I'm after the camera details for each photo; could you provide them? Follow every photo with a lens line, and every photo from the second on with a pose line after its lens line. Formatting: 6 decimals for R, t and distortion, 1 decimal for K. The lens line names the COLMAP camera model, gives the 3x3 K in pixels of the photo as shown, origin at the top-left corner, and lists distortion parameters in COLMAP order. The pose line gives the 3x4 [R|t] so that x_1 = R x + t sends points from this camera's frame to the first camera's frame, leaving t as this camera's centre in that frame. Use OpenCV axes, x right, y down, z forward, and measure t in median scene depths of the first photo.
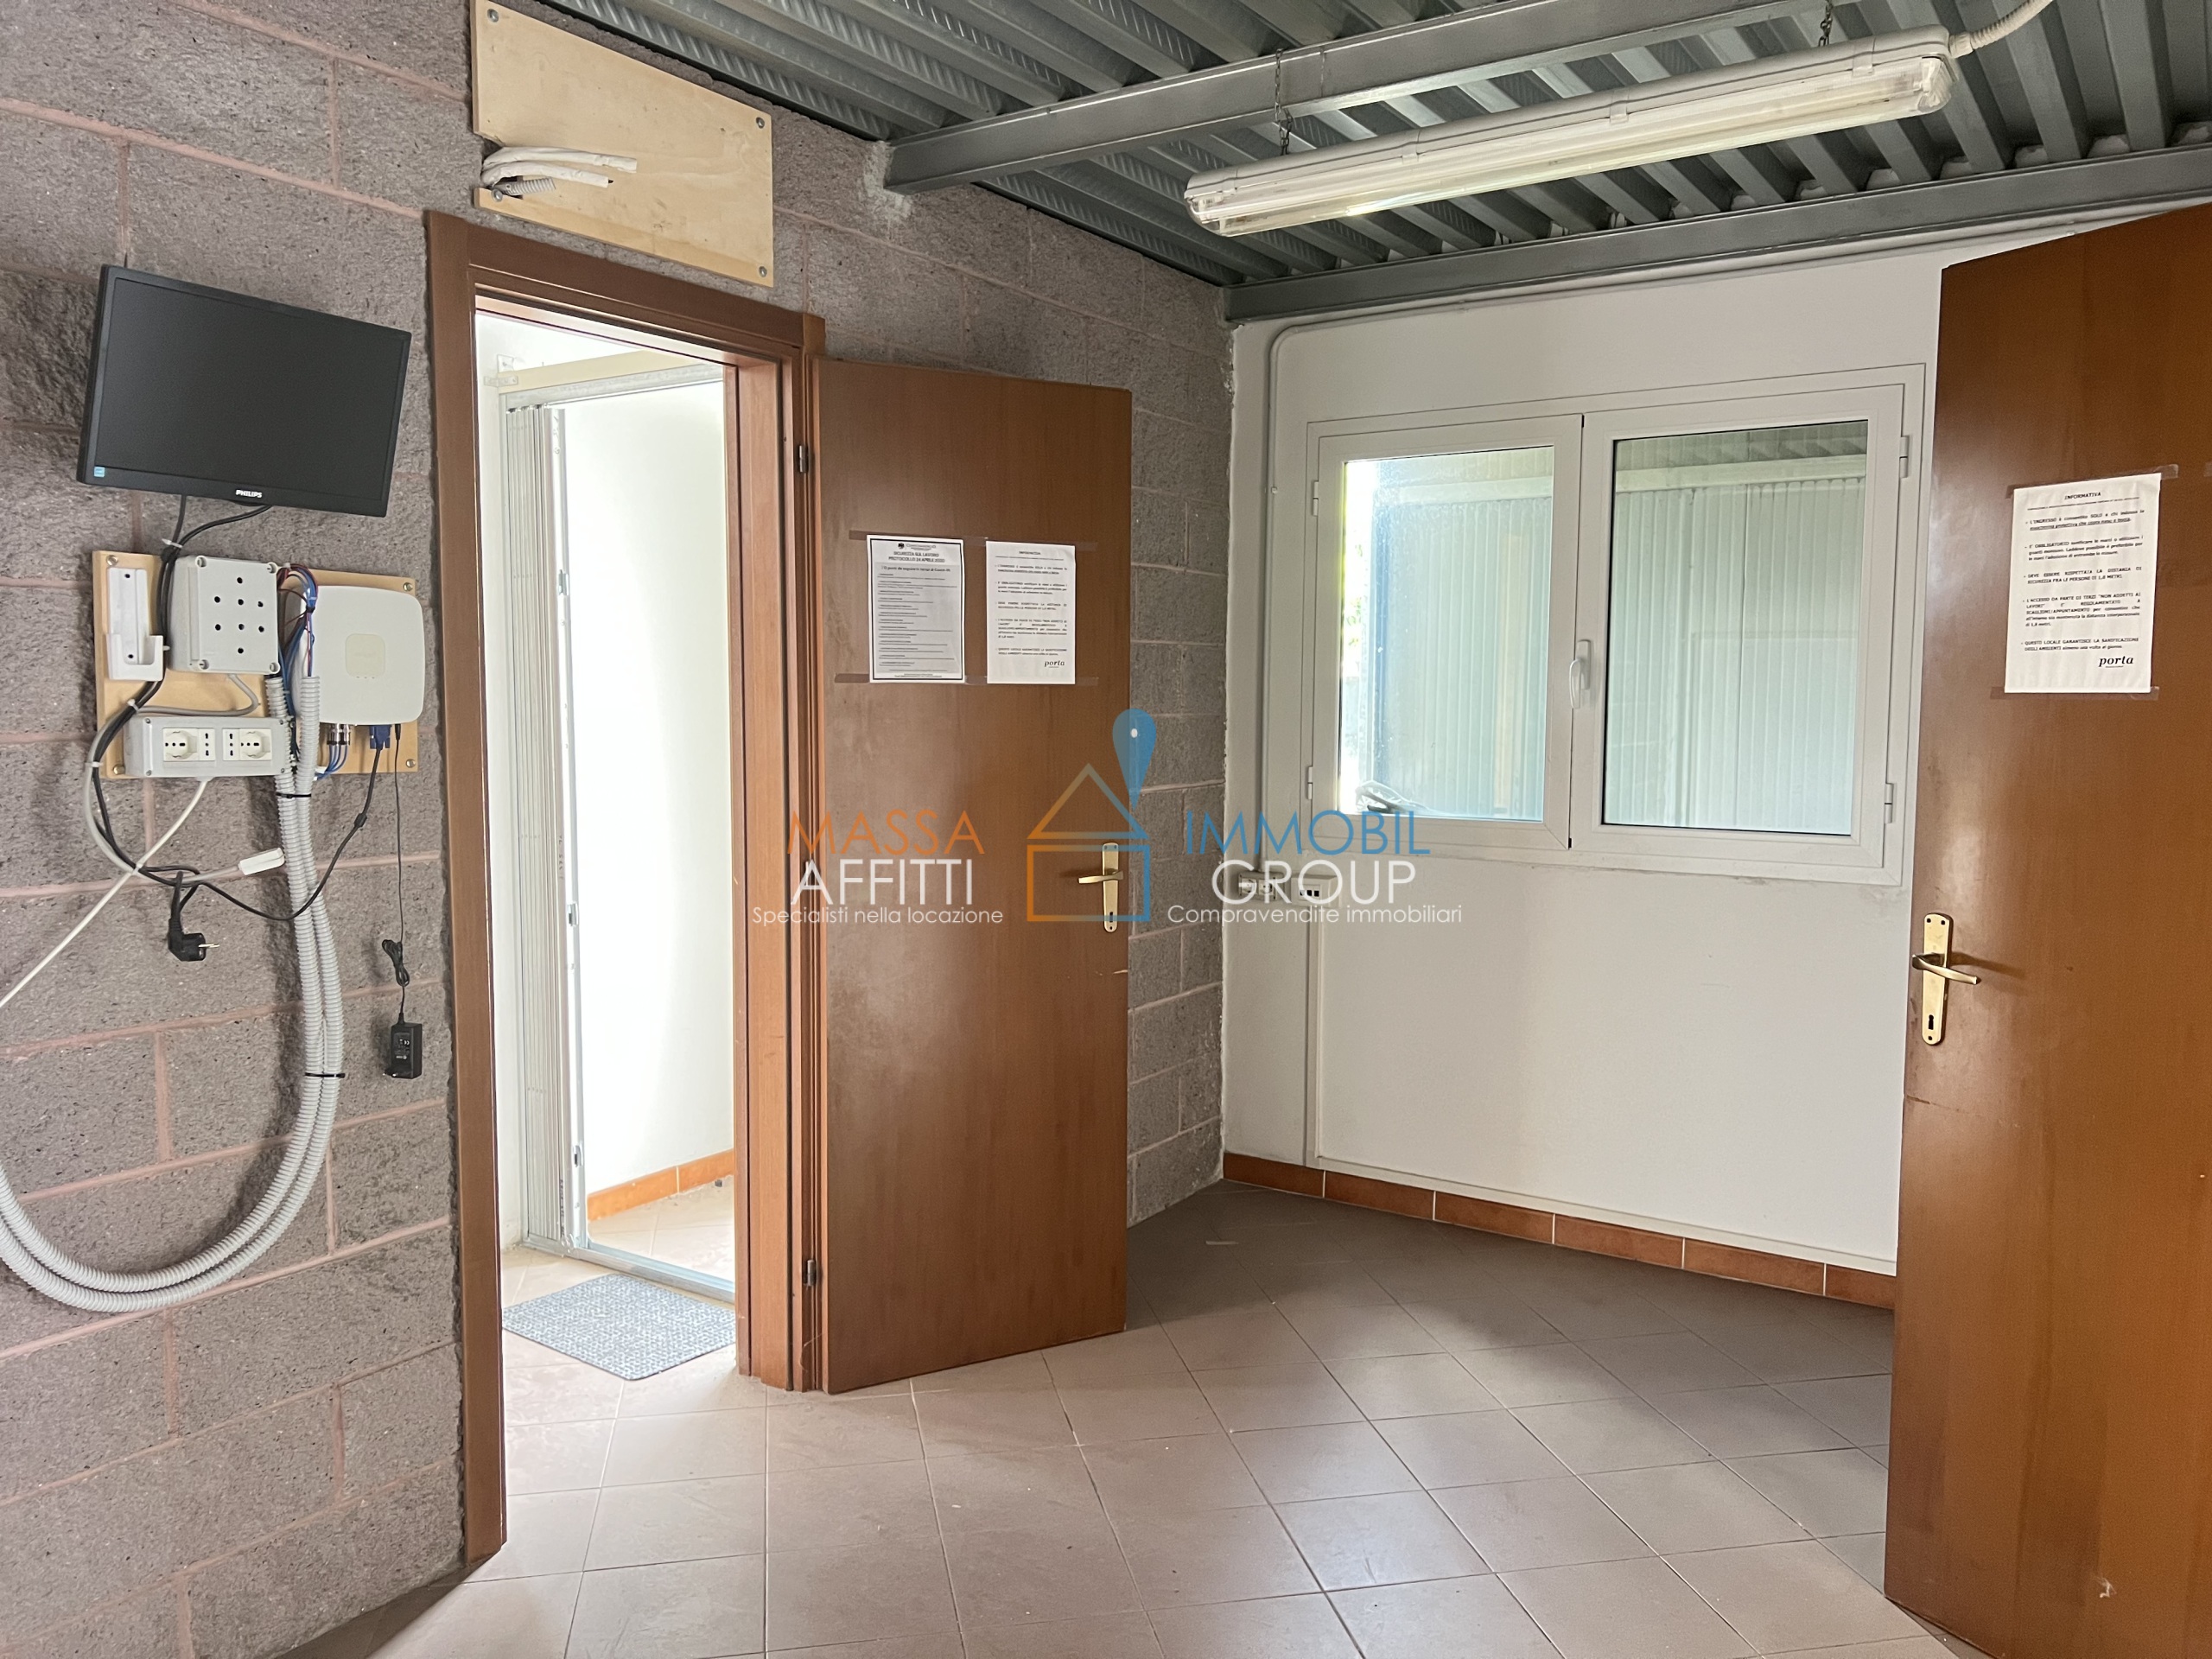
lens RADIAL K [[1660.2, 0, 1116.4], [0, 1660.2, 828.3], [0, 0, 1]] dist [0.061512, -0.072979]
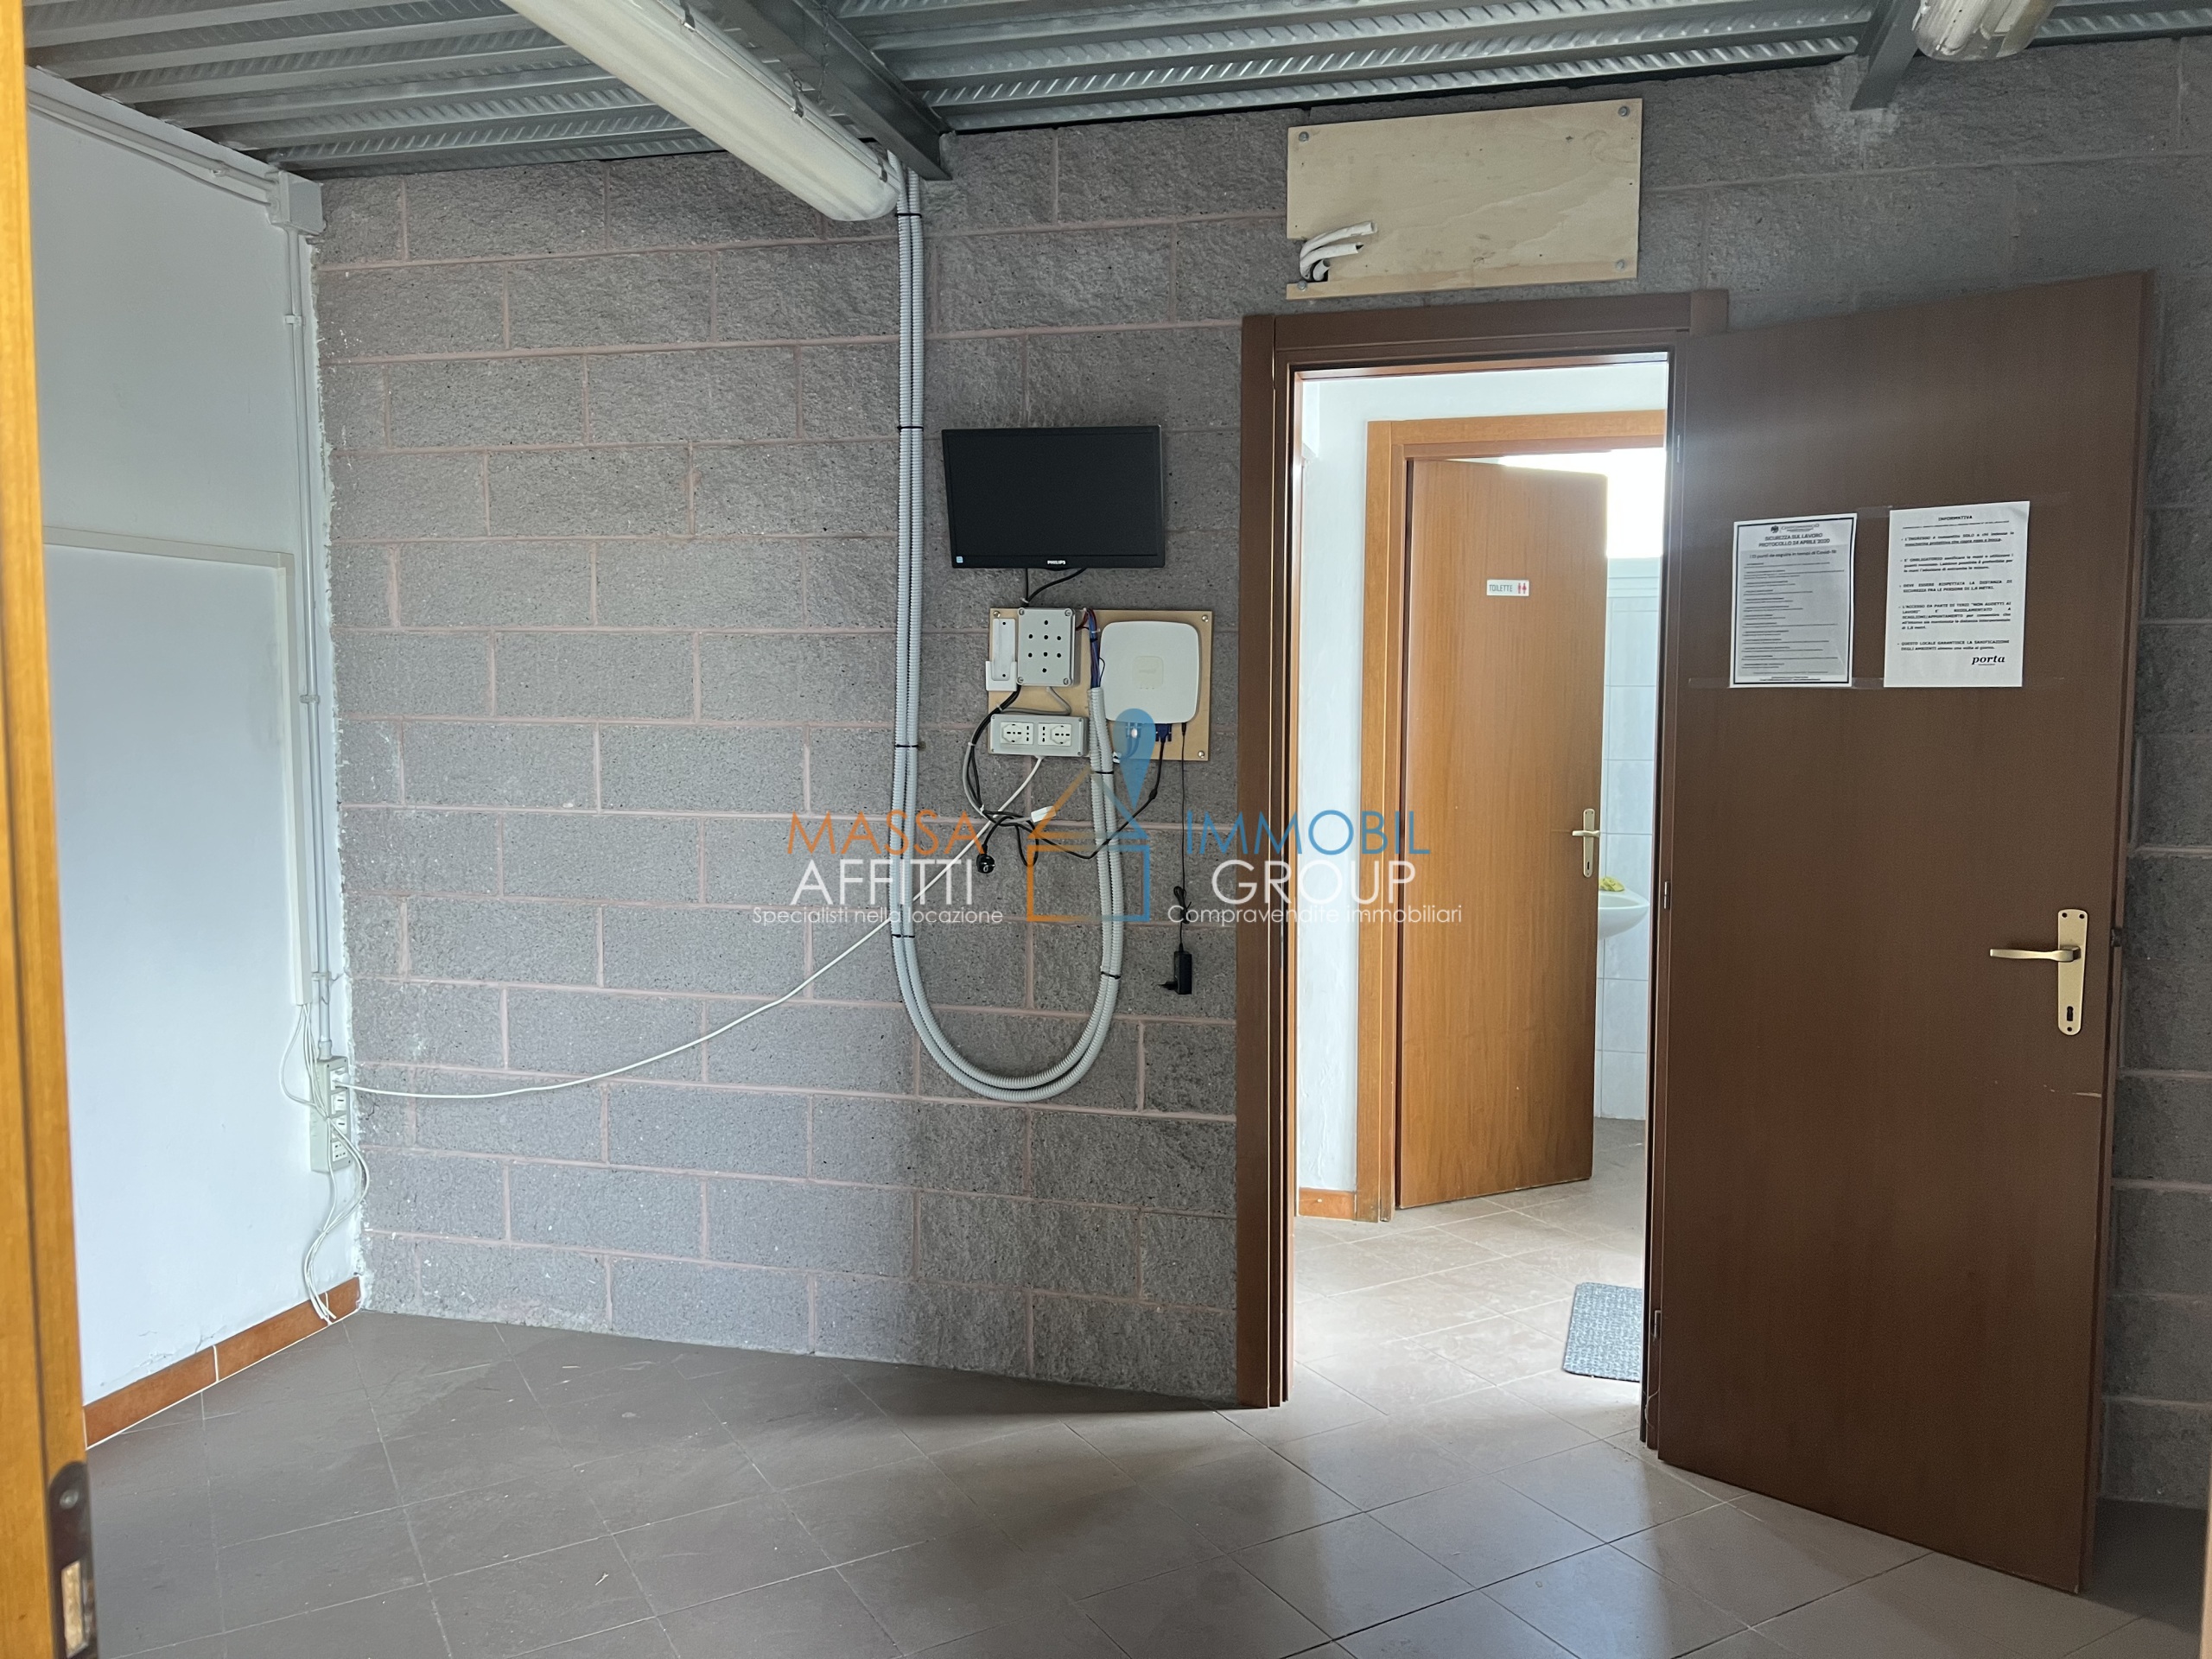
lens RADIAL K [[1660.2, 0, 1116.4], [0, 1660.2, 828.3], [0, 0, 1]] dist [0.061512, -0.072979]
pose [[0.325094, 0.069097, -0.943154, 0.592447], [-0.084232, 0.995479, 0.043897, -0.024183], [0.941923, 0.065174, 0.329444, 0.400109]]
